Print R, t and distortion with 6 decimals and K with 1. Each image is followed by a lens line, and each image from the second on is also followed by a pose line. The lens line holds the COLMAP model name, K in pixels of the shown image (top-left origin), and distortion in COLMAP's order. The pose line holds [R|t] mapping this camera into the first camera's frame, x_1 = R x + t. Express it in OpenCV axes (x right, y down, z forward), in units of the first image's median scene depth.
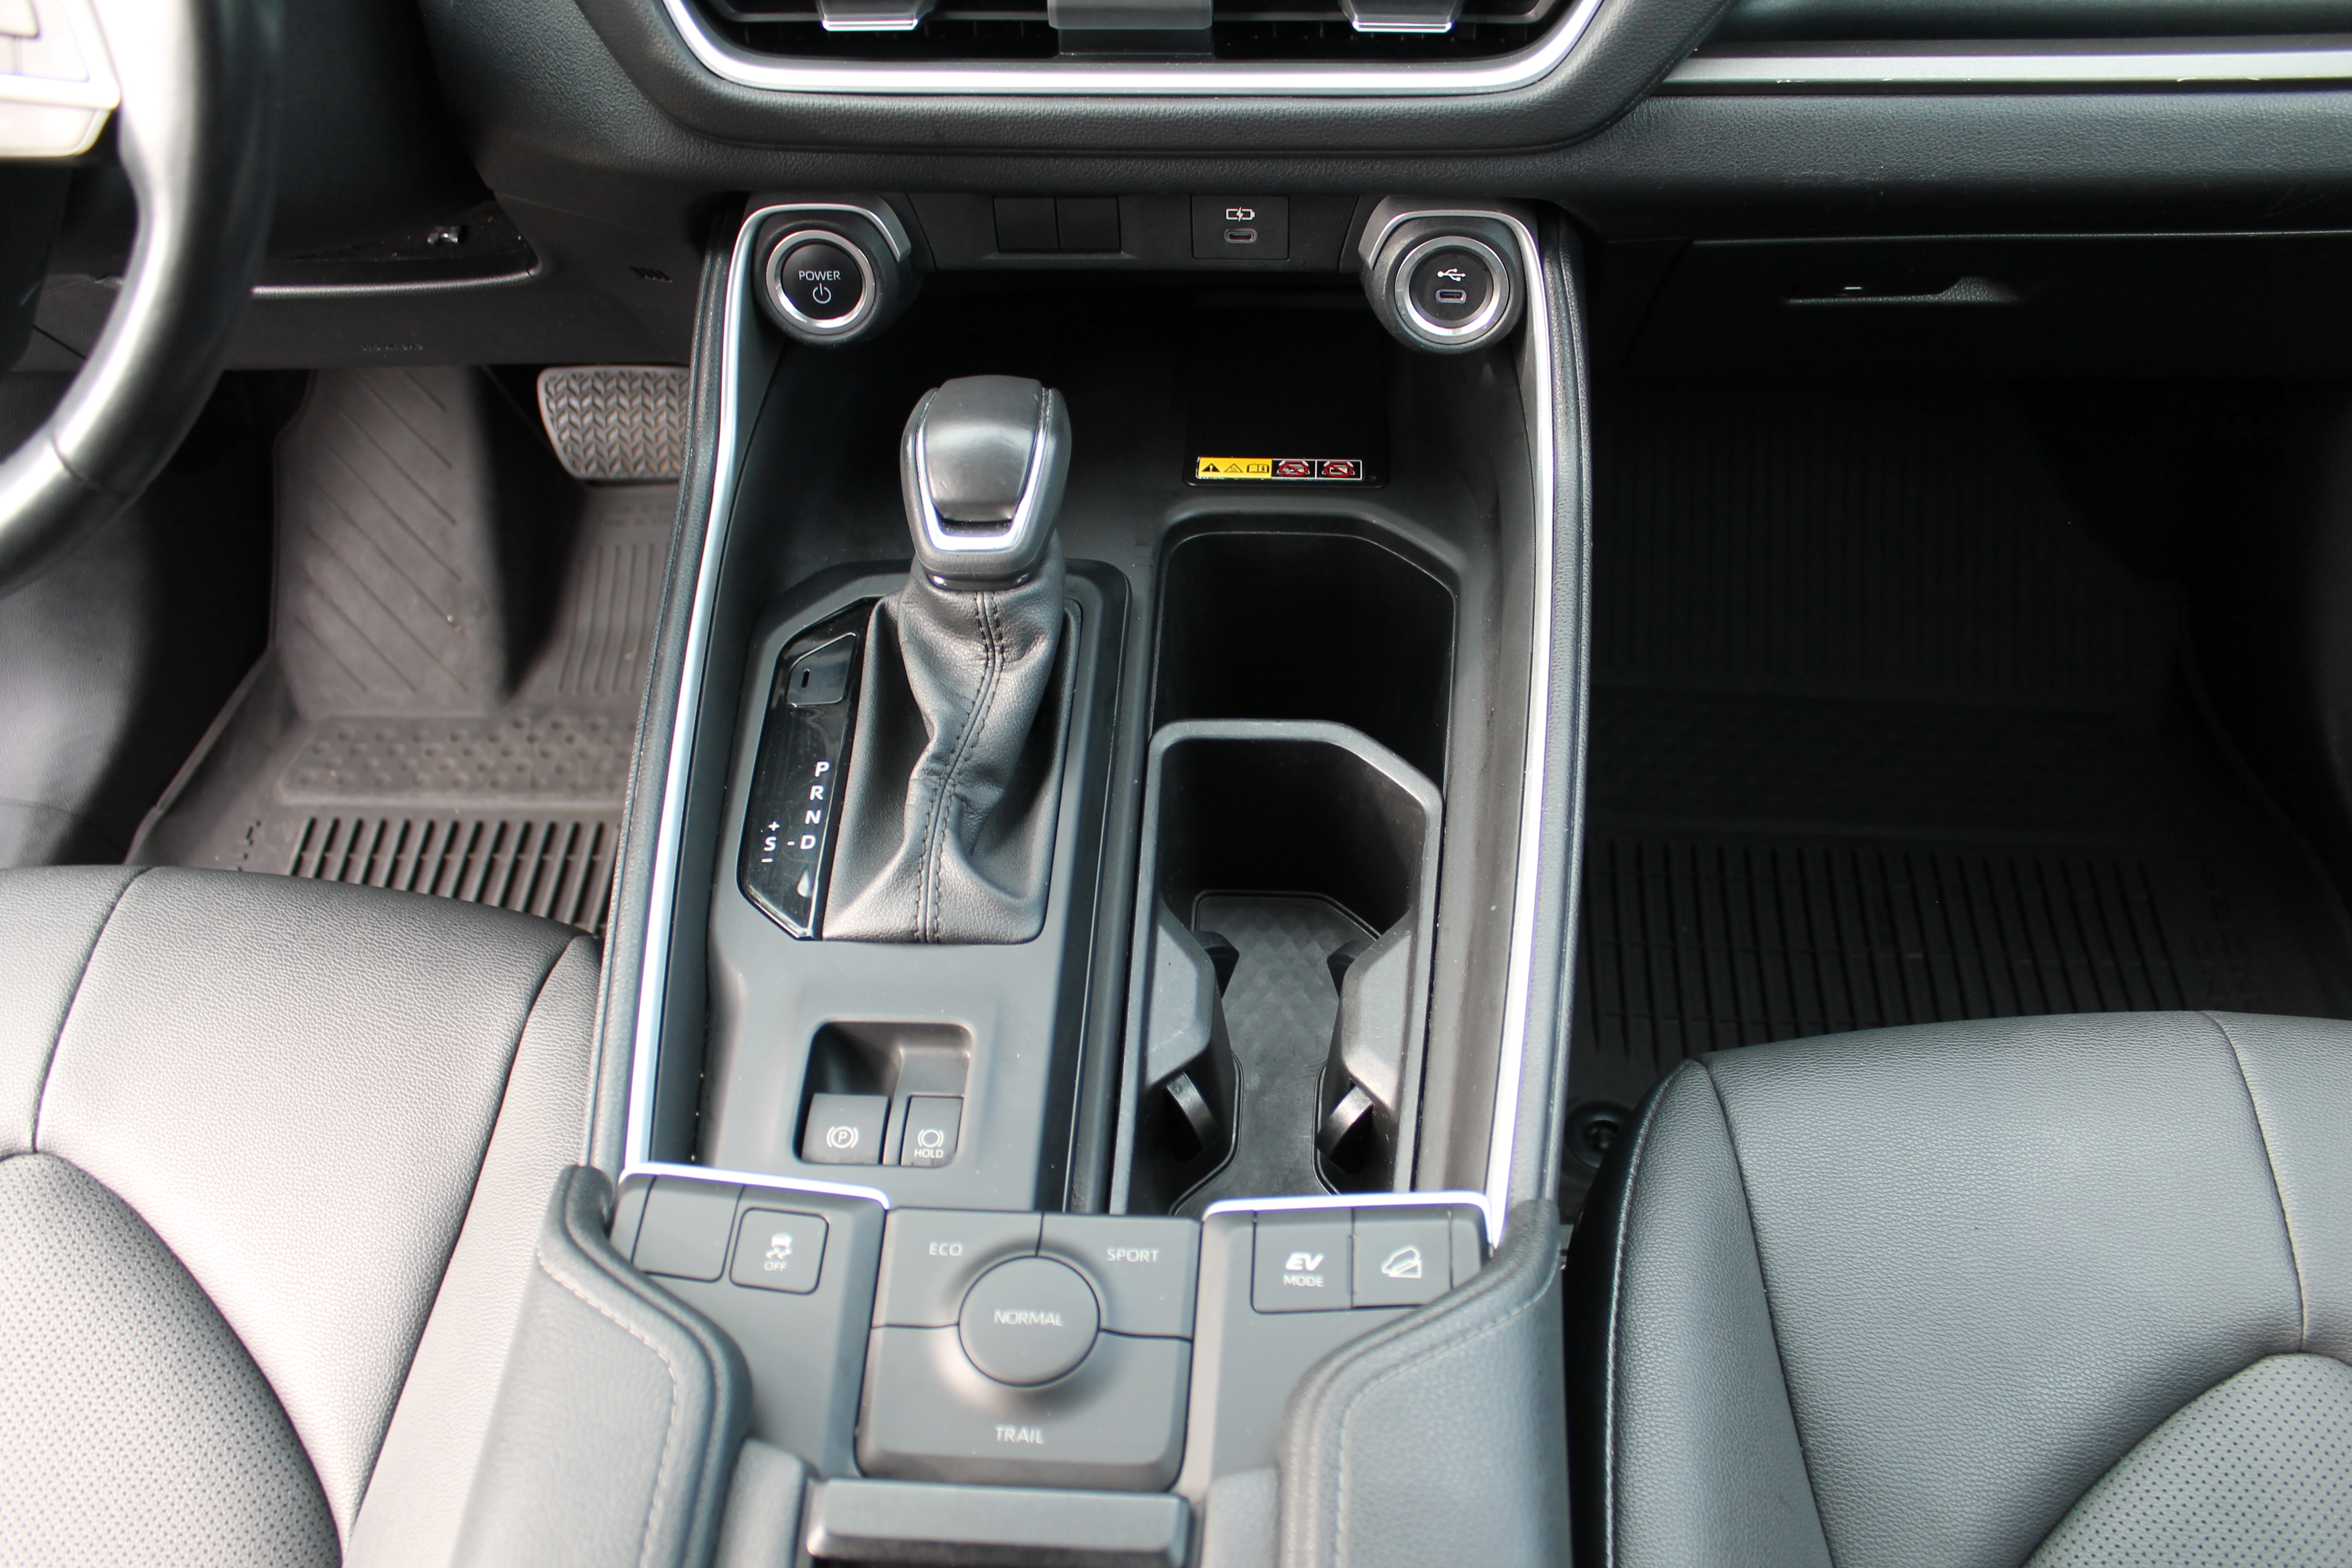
lens RADIAL K [[1916.8, 0, 1176.0], [0, 1916.8, 784.0], [0, 0, 1]] dist [-0.158157, 0.123300]
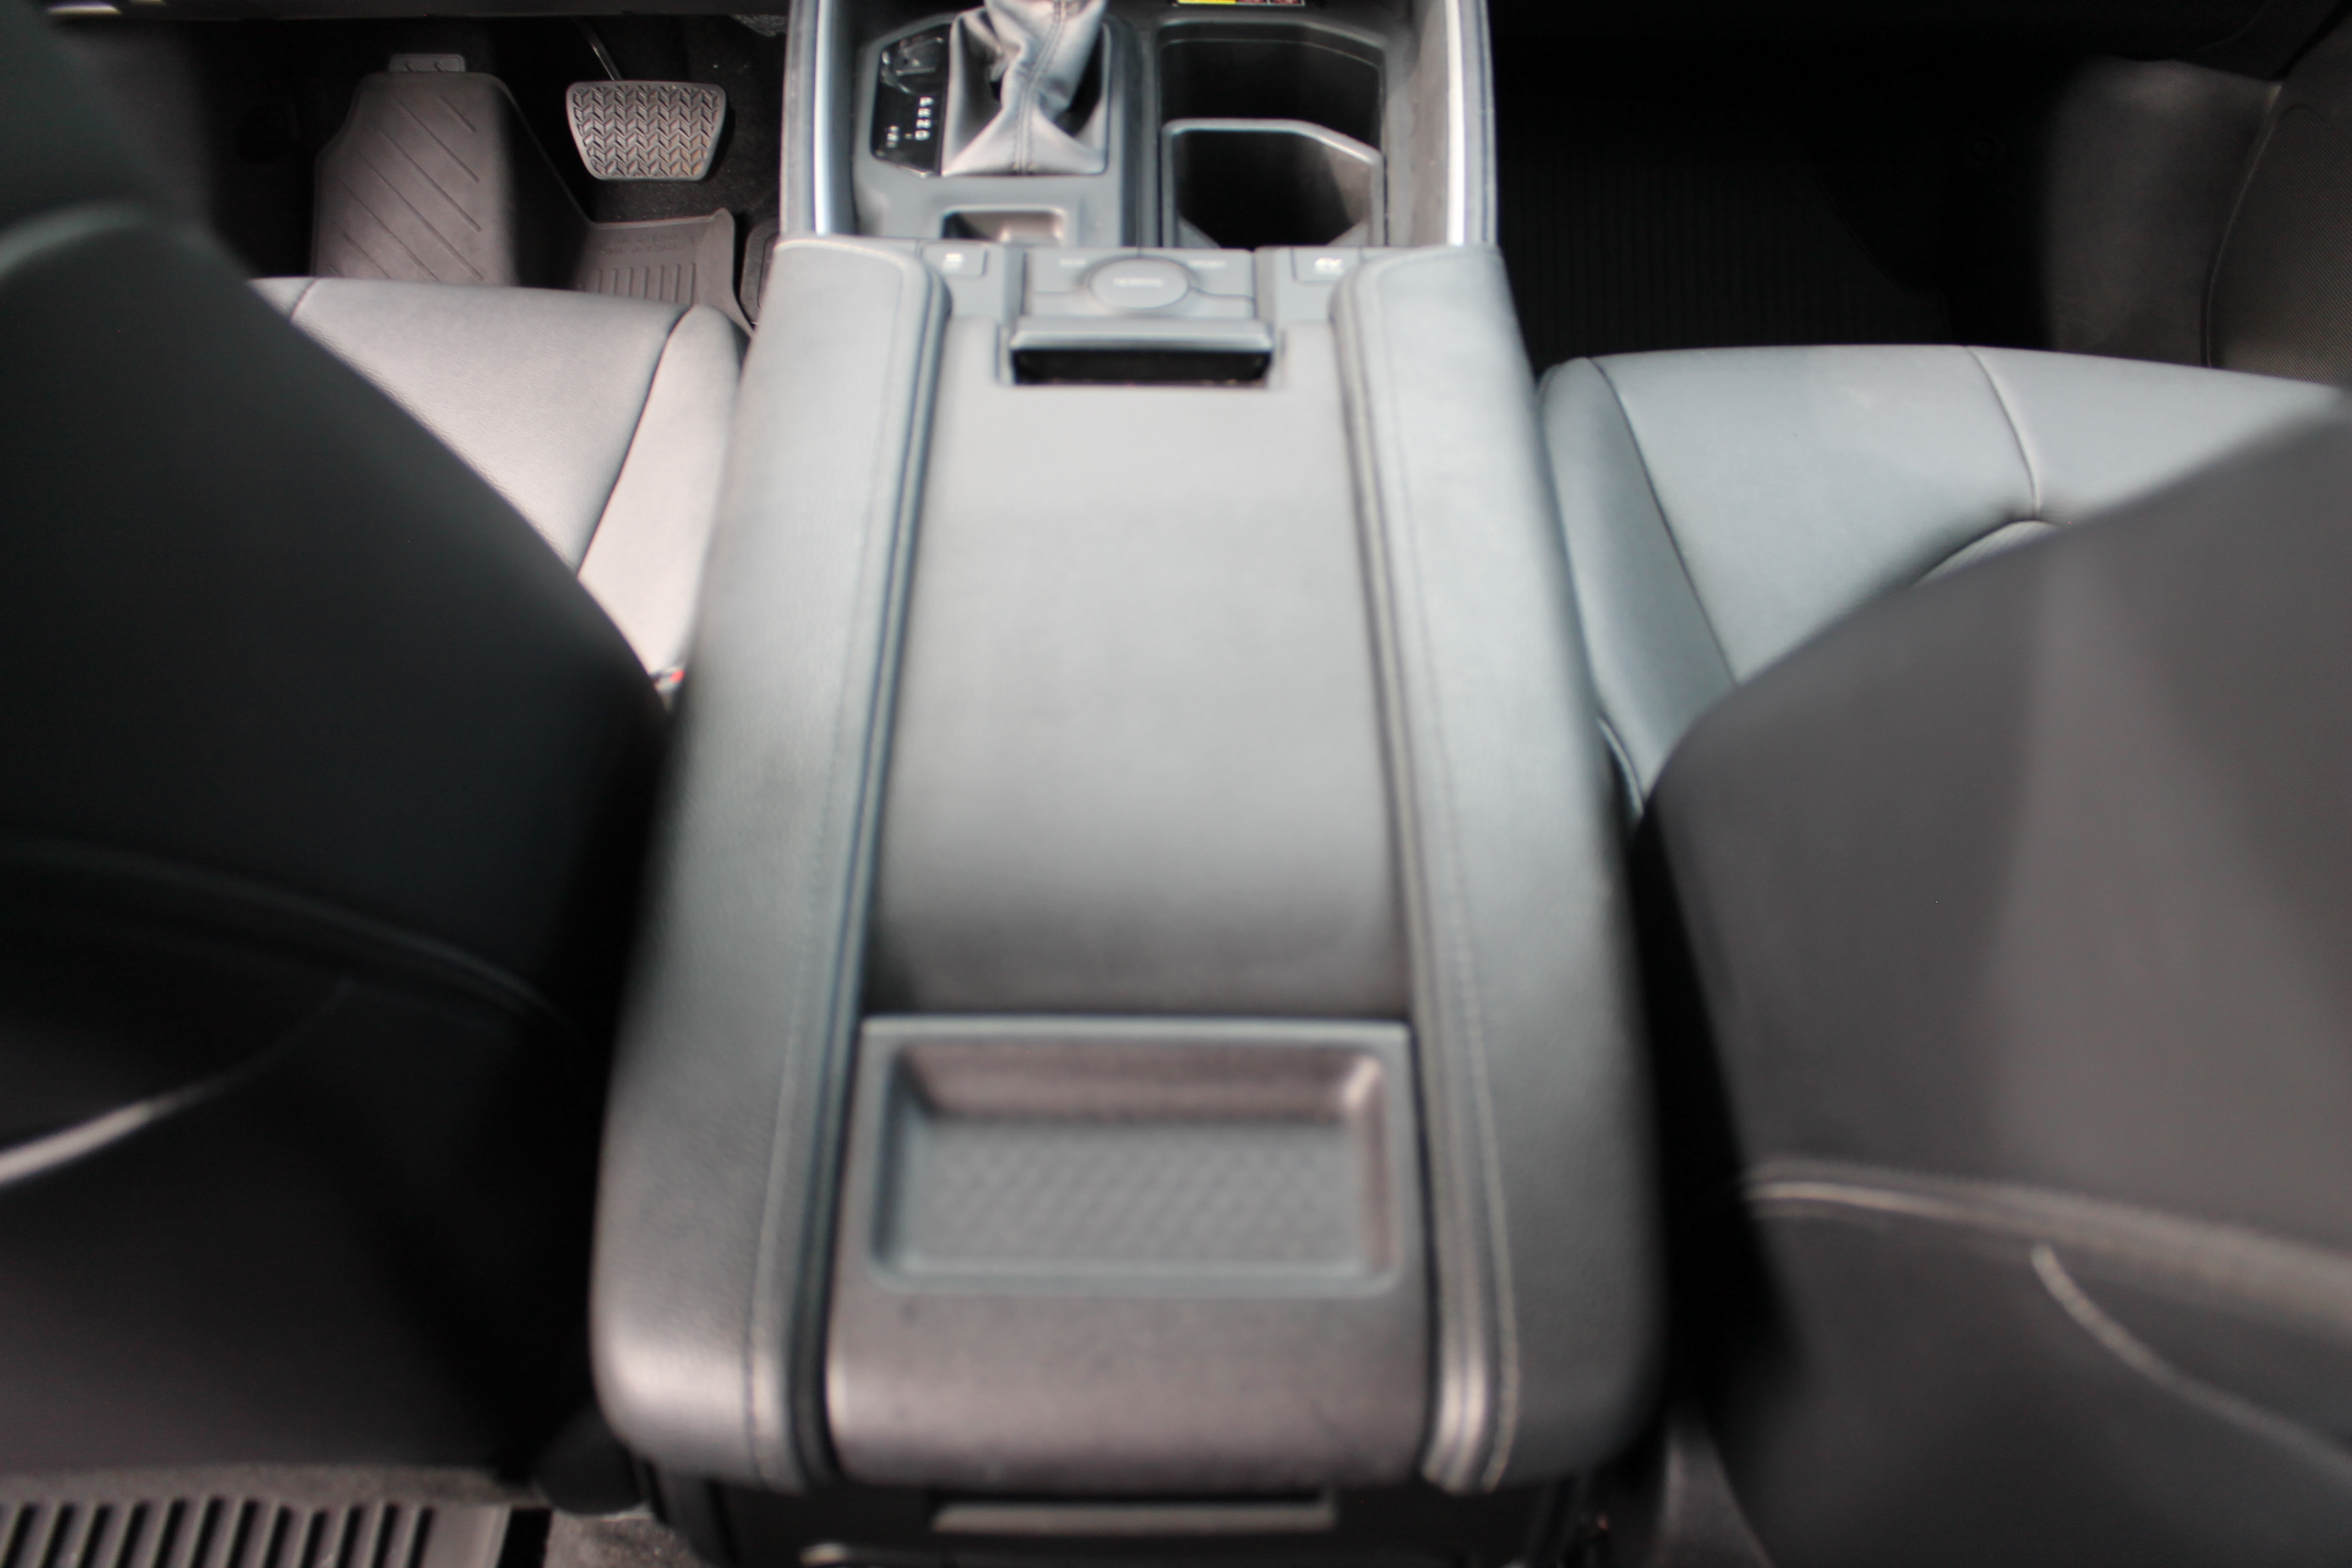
lens RADIAL K [[1916.8, 0, 1176.0], [0, 1916.8, 784.0], [0, 0, 1]] dist [-0.158157, 0.123300]
pose [[0.995818, -0.007457, 0.091057, -0.122334], [0.013753, 0.997542, -0.068710, 0.504789], [-0.090321, 0.069674, 0.993473, -0.252730]]
